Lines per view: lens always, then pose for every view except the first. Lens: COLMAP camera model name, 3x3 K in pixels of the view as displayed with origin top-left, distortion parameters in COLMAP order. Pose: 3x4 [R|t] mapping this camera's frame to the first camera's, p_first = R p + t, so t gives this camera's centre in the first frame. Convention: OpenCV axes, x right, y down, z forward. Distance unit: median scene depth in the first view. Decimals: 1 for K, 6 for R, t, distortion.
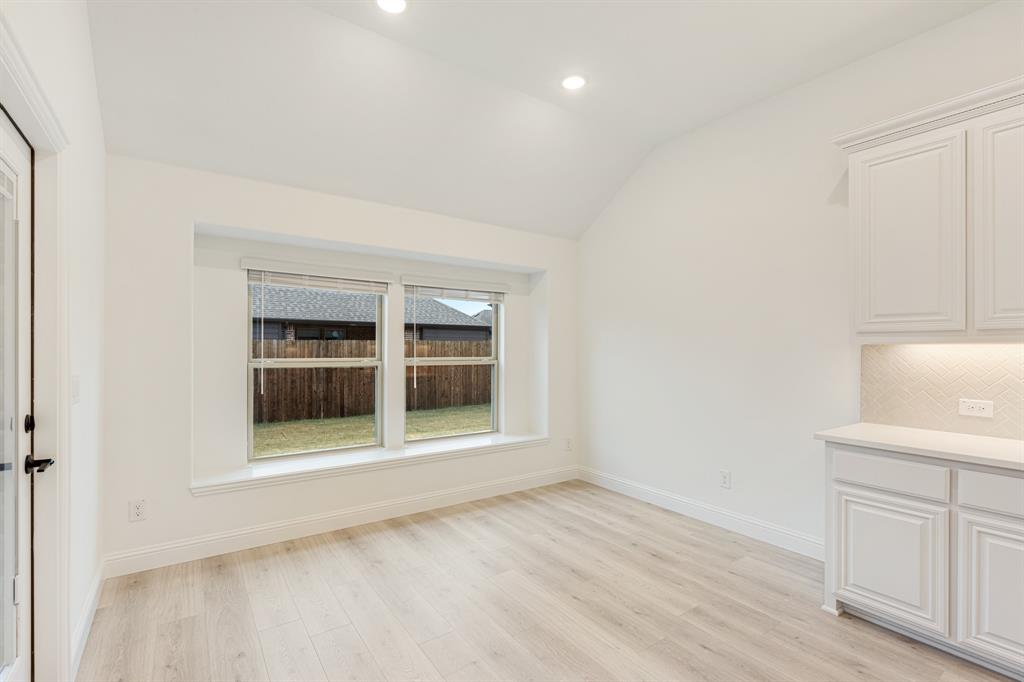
lens RADIAL K [[468.4, 0, 509.1], [0, 468.4, 346.5], [0, 0, 1]] dist [-0.001418, -0.000112]
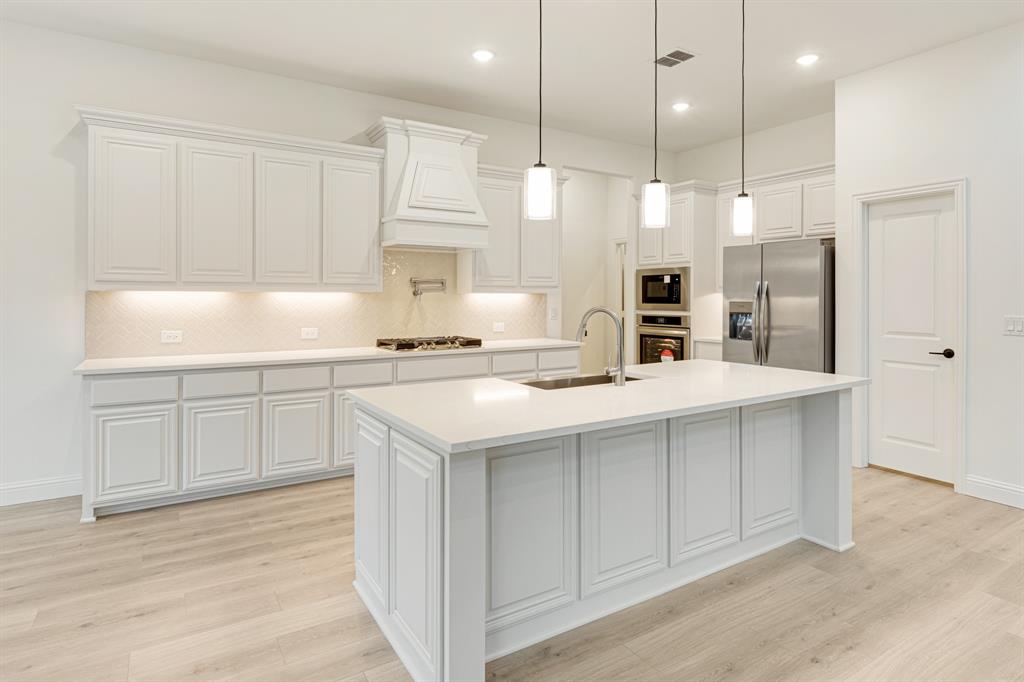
lens RADIAL K [[571.8, 0, 533.2], [0, 571.8, 294.1], [0, 0, 1]] dist [-0.002109, -0.001298]
pose [[0.039762, 0.001696, 0.999208, -0.681851], [-0.003393, 0.999993, -0.001563, 0.002542], [-0.999203, -0.003328, 0.039767, -0.155797]]
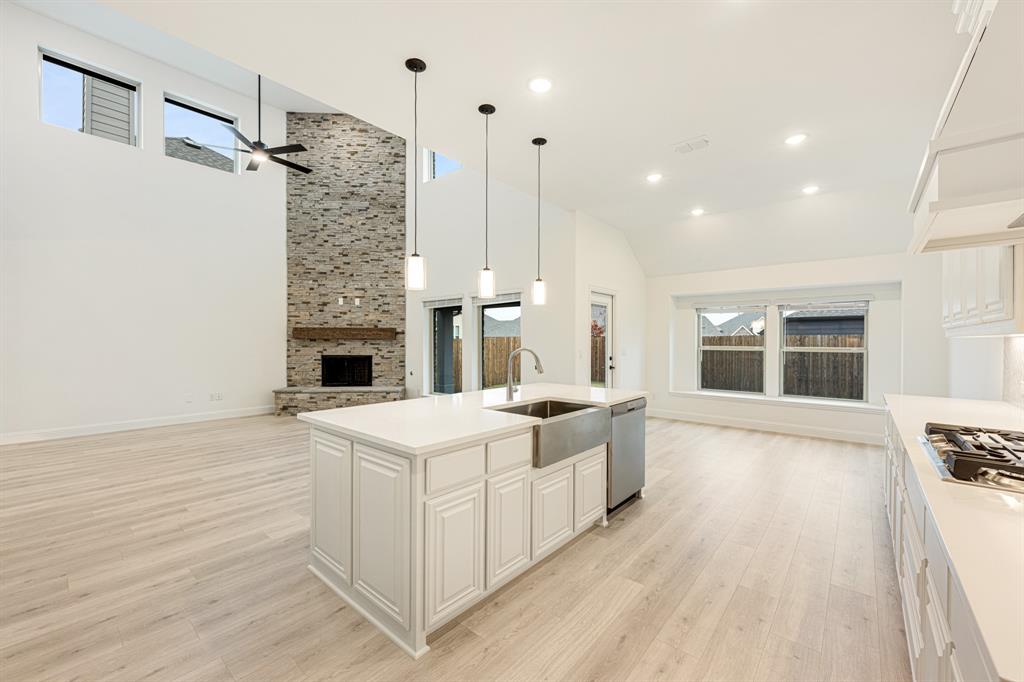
lens RADIAL K [[410.1, 0, 509.5], [0, 410.1, 344.7], [0, 0, 1]] dist [-0.002713, 0.000489]
pose [[0.241709, 0.007794, -0.970318, 1.730089], [-0.000236, 0.999968, 0.007973, 0.006577], [0.970349, -0.001698, 0.241703, -0.592825]]
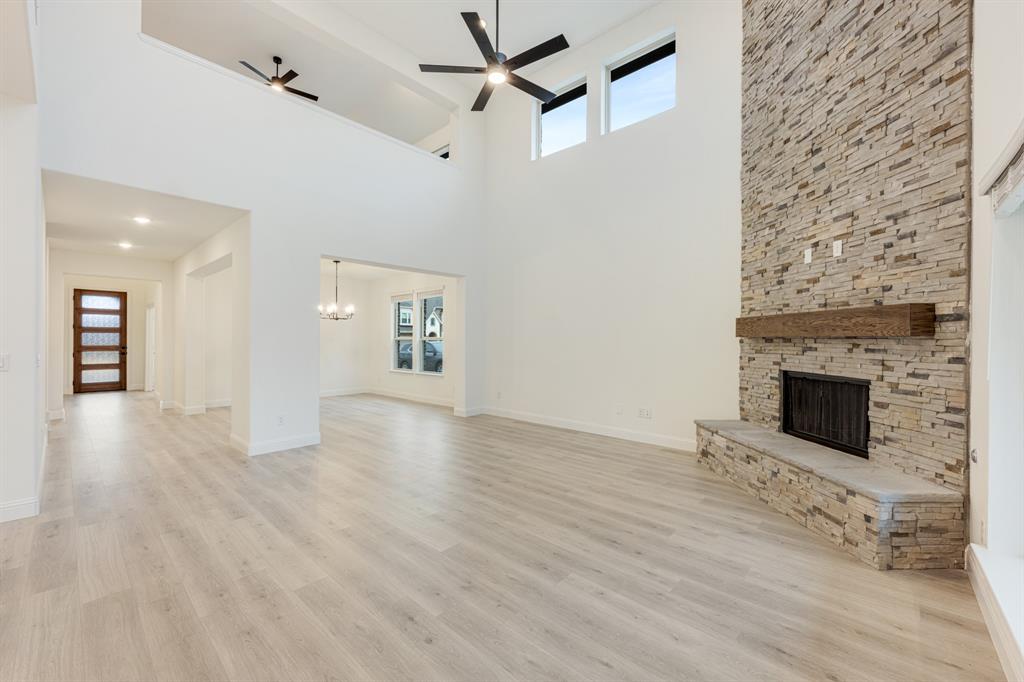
lens RADIAL K [[410.1, 0, 510.5], [0, 410.1, 339.4], [0, 0, 1]] dist [-0.002713, 0.000489]
pose [[-0.977001, -0.005664, -0.213159, -0.386300], [-0.005503, 0.999984, -0.001348, 0.001277], [0.213163, -0.000144, -0.977017, 0.125294]]
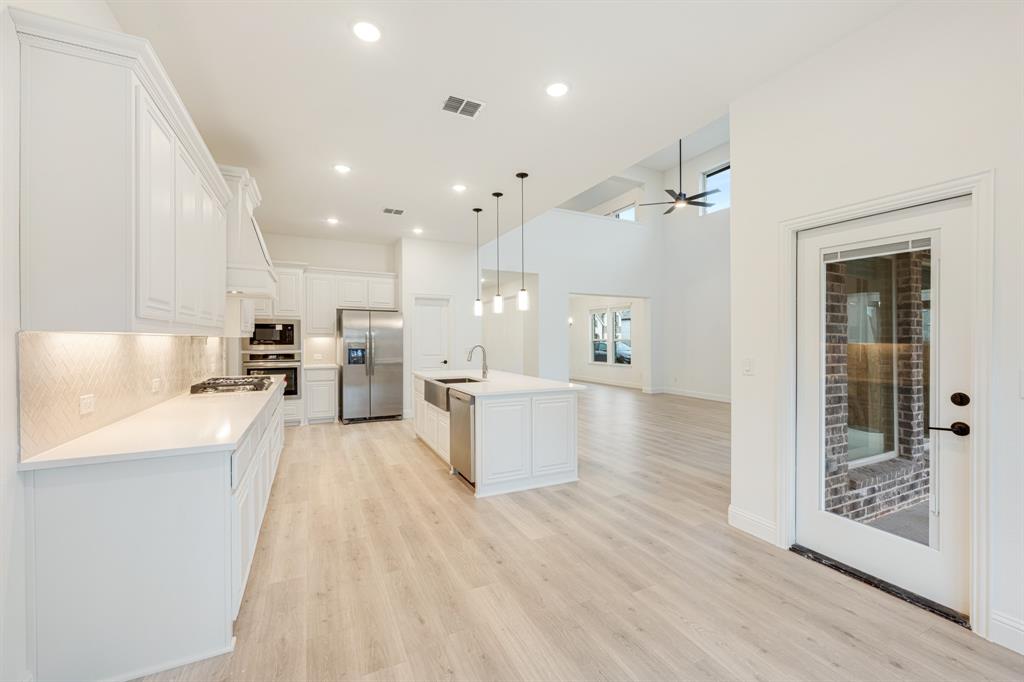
lens RADIAL K [[410.1, 0, 513.4], [0, 410.1, 327.8], [0, 0, 1]] dist [-0.002713, 0.000489]
pose [[-0.987595, -0.001188, 0.157015, 0.059604], [-0.006159, 0.999495, -0.031177, 0.004244], [-0.156899, -0.031757, -0.987104, 1.682629]]
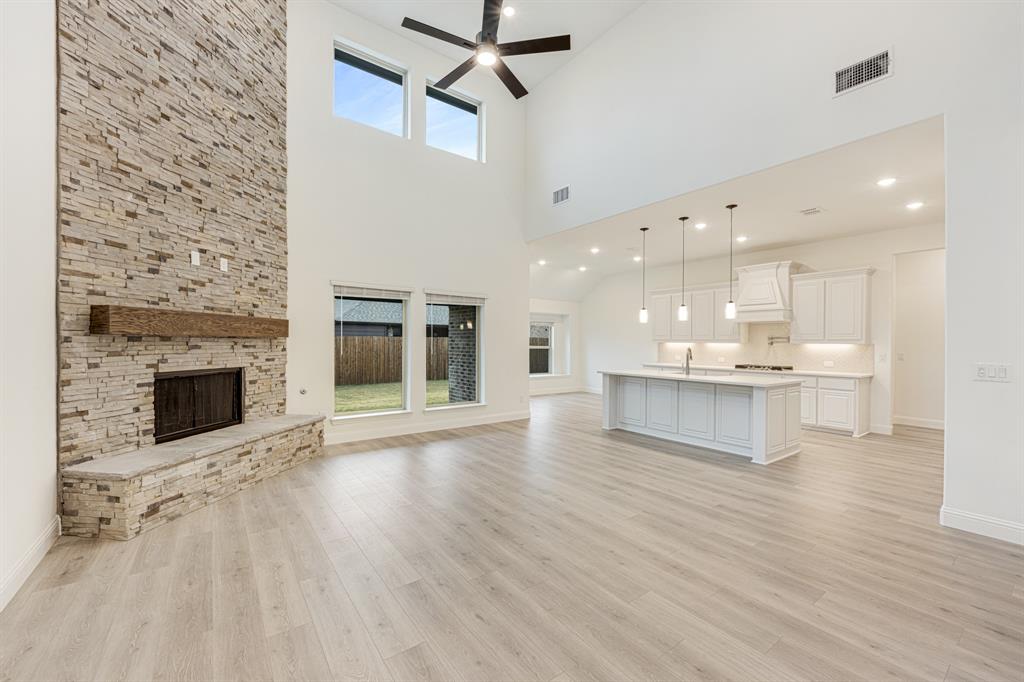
lens RADIAL K [[410.1, 0, 515.6], [0, 410.1, 344.8], [0, 0, 1]] dist [-0.002713, 0.000489]
pose [[0.999581, 0.007044, 0.028081, -0.587639], [-0.007232, 0.999952, 0.006597, -0.000469], [-0.028033, -0.006797, 0.999584, -2.708443]]
